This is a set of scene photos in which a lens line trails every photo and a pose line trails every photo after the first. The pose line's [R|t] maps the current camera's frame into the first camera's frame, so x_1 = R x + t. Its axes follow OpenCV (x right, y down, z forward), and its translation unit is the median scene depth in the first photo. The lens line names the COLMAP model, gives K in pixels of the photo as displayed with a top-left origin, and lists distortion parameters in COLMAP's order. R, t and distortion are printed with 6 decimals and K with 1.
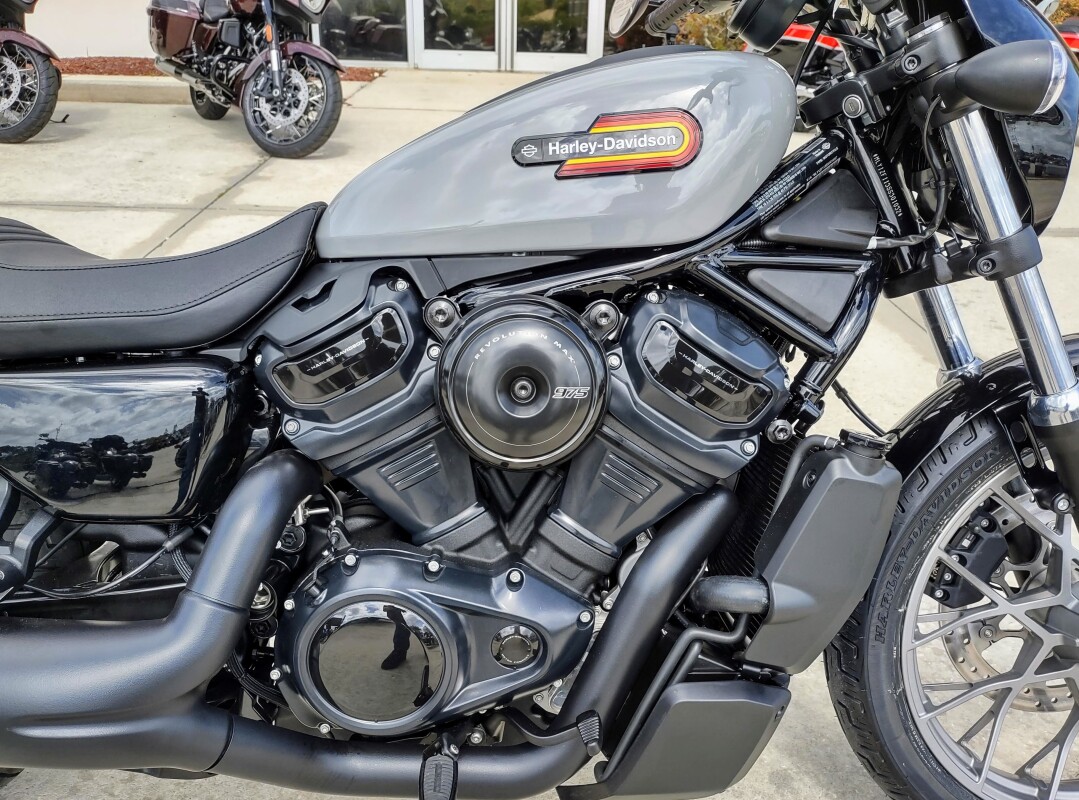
lens RADIAL K [[789.8, 0, 535.7], [0, 789.8, 417.8], [0, 0, 1]] dist [0.012546, -0.021516]
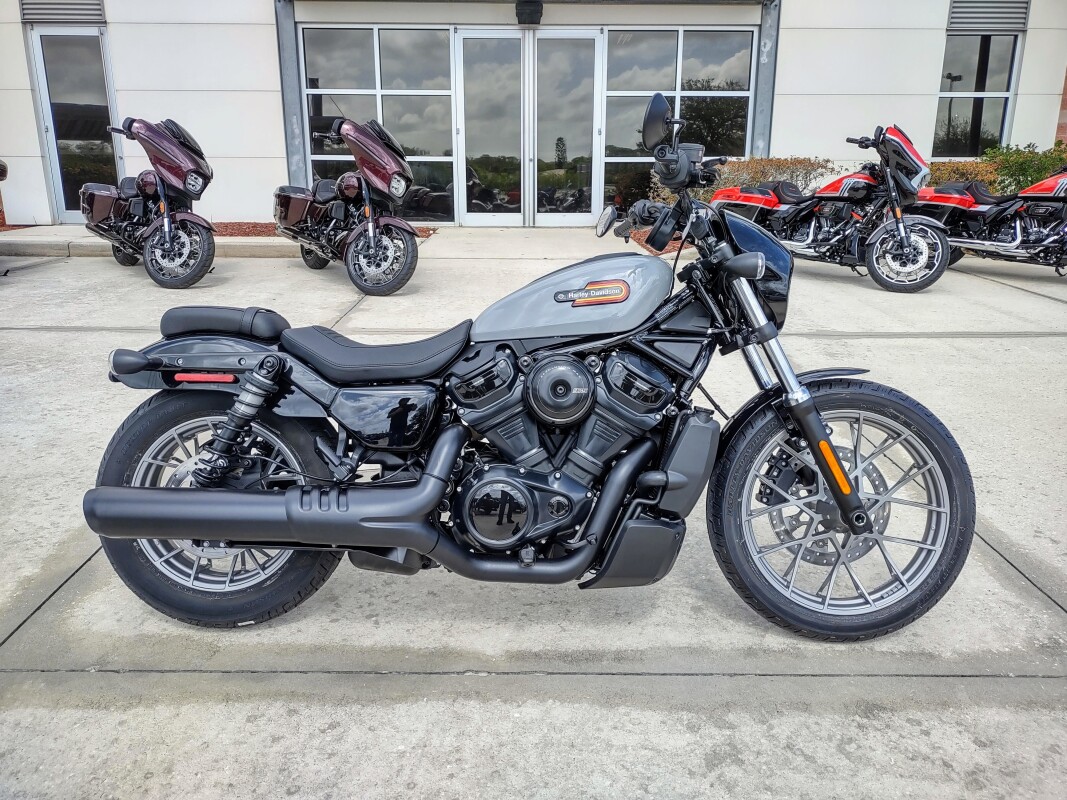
lens RADIAL K [[781.0, 0, 531.2], [0, 781.0, 406.5], [0, 0, 1]] dist [0.012546, -0.021516]
pose [[0.999551, -0.017150, -0.024565, -0.042884], [0.012887, 0.986338, -0.164231, 0.365524], [0.027046, 0.163840, 0.986116, -1.230513]]
